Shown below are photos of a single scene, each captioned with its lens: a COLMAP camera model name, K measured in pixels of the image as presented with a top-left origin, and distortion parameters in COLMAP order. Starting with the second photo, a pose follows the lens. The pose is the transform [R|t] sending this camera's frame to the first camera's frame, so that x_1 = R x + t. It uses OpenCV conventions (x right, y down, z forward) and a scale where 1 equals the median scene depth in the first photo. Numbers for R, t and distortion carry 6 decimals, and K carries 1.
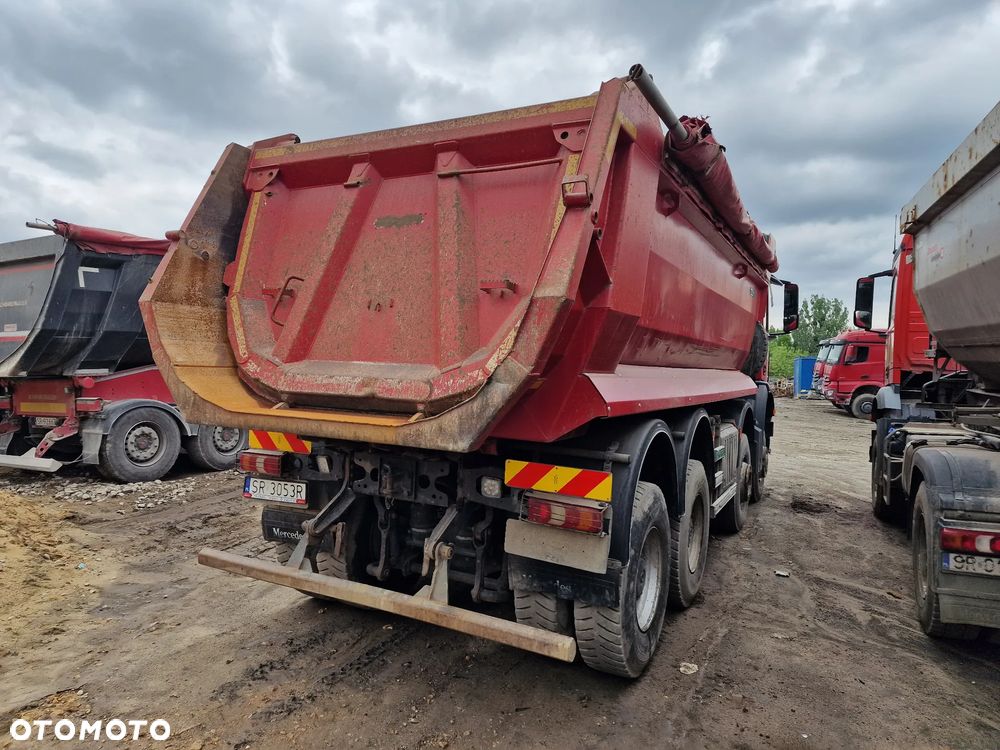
lens RADIAL K [[655.9, 0, 500.0], [0, 655.9, 375.0], [0, 0, 1]] dist [0.087049, -0.077052]
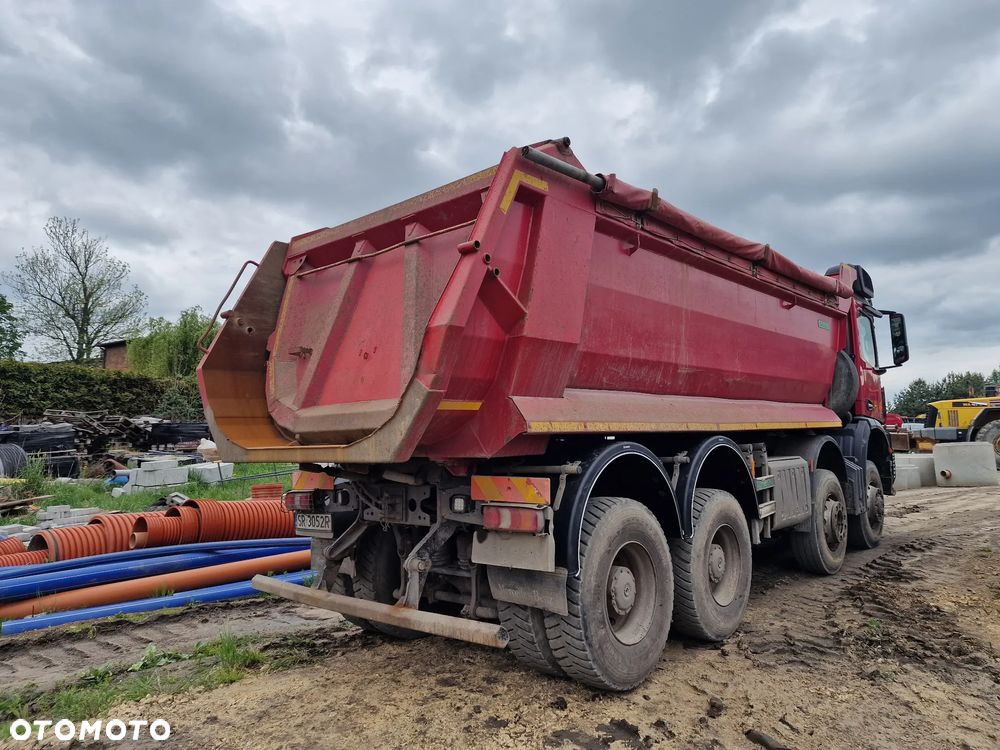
lens RADIAL K [[655.9, 0, 500.0], [0, 655.9, 375.0], [0, 0, 1]] dist [0.087049, -0.077052]
pose [[0.971146, -0.078448, -0.225216, 0.249705], [0.053844, 0.992090, -0.113390, 0.062191], [0.232330, 0.097992, 0.967688, -0.074847]]
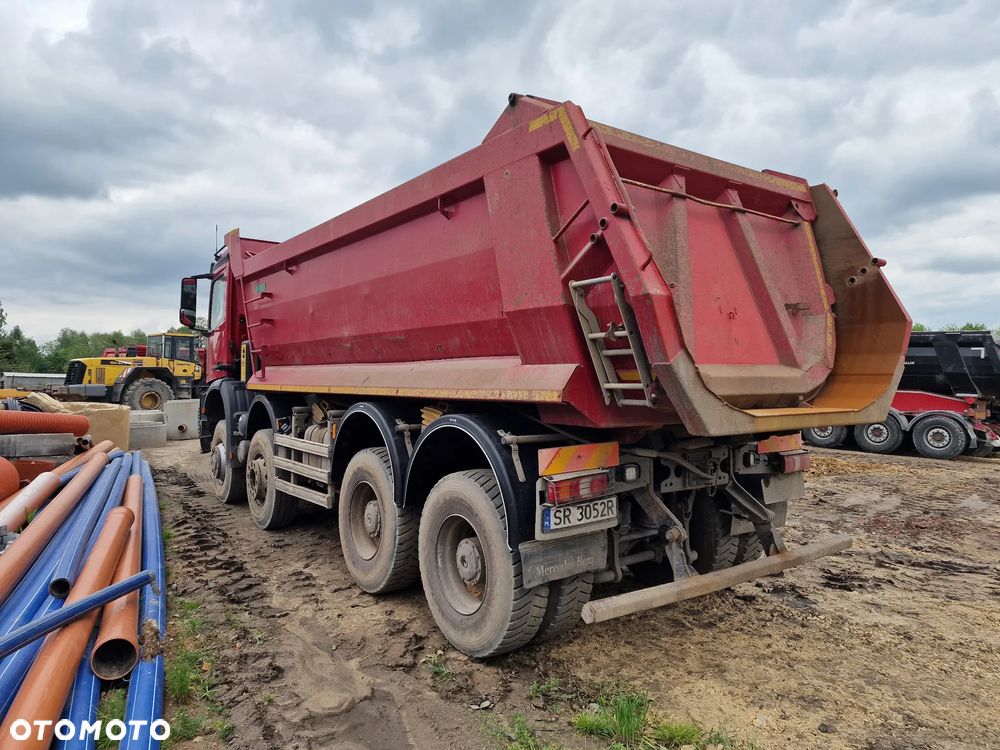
lens RADIAL K [[655.9, 0, 500.0], [0, 655.9, 375.0], [0, 0, 1]] dist [0.087049, -0.077052]
pose [[0.421946, -0.022031, 0.906353, -1.088894], [0.021297, 0.999670, 0.014385, -0.020584], [-0.906371, 0.013233, 0.422276, 0.690081]]
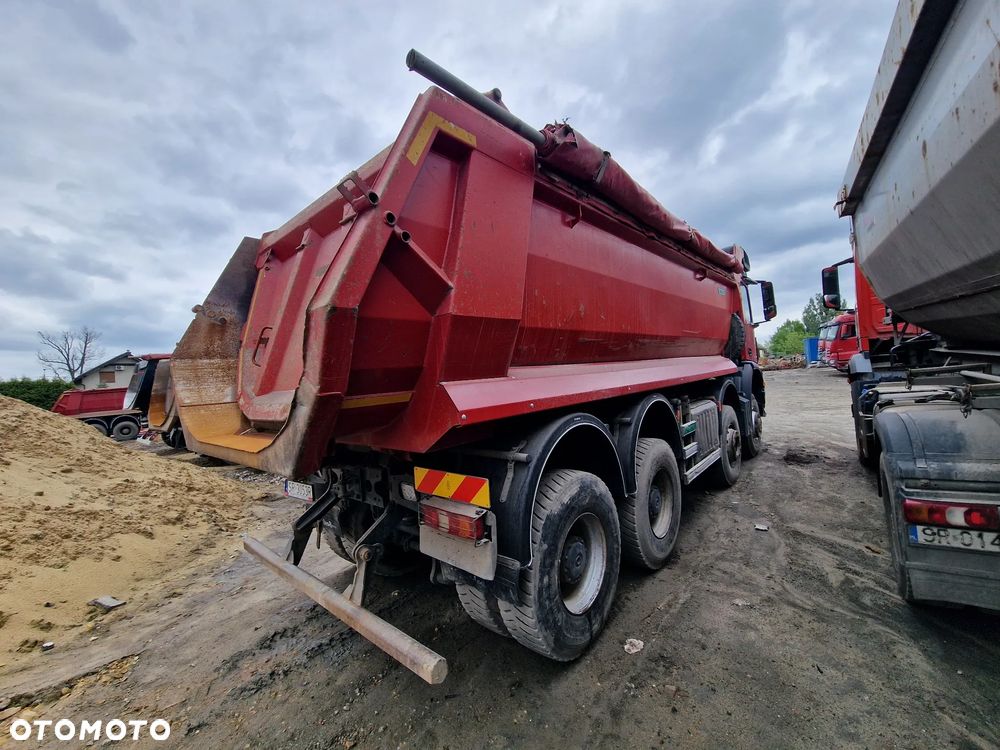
lens RADIAL K [[409.5, 0, 494.0], [0, 409.5, 371.1], [0, 0, 1]] dist [0.016649, -0.010648]
pose [[0.966755, -0.109959, -0.230856, 0.235351], [0.105427, 0.993915, -0.031912, 0.005489], [0.232960, 0.006512, 0.972464, 0.277382]]
